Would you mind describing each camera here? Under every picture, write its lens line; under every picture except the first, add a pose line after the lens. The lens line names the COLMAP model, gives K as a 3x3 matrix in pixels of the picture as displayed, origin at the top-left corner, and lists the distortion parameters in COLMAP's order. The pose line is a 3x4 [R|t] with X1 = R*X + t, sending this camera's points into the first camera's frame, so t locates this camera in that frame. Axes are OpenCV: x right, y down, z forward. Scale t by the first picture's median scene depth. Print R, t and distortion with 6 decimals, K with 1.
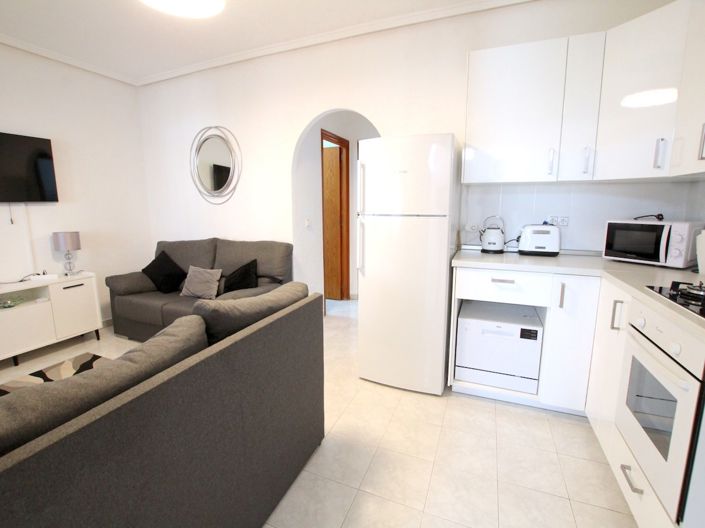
lens RADIAL K [[335.0, 0, 353.0], [0, 335.0, 260.0], [0, 0, 1]] dist [-0.031690, 0.006124]
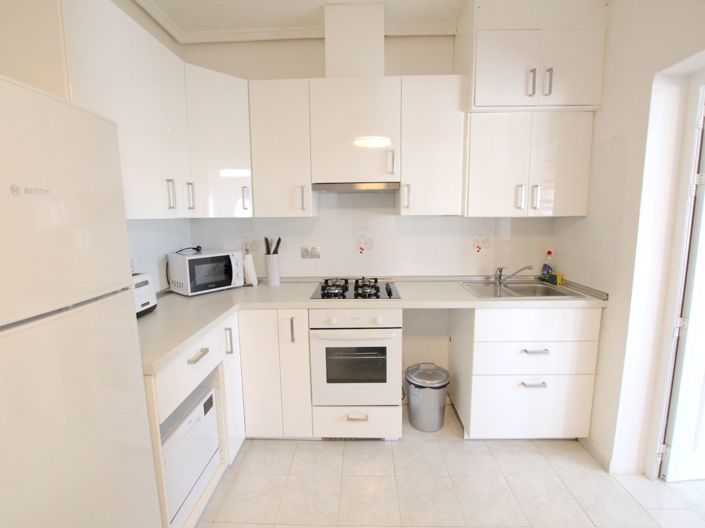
lens RADIAL K [[335.0, 0, 353.0], [0, 335.0, 260.0], [0, 0, 1]] dist [-0.031690, 0.006124]
pose [[-0.352718, -0.117343, 0.928343, -0.286880], [0.169244, 0.967743, 0.186626, -0.195488], [-0.920297, 0.222943, -0.321481, 0.784907]]
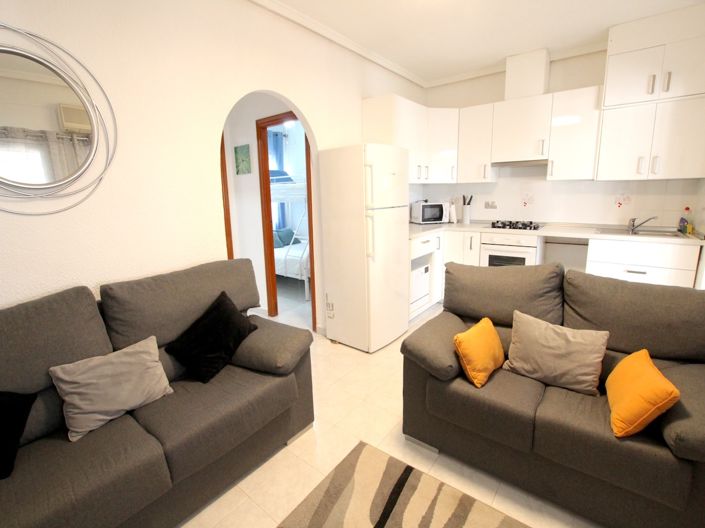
lens RADIAL K [[335.0, 0, 353.0], [0, 335.0, 260.0], [0, 0, 1]] dist [-0.031690, 0.006124]
pose [[0.251129, -0.196800, 0.947736, -1.152349], [0.184069, 0.970956, 0.152848, -0.159188], [-0.950291, 0.136064, 0.280060, 0.795118]]
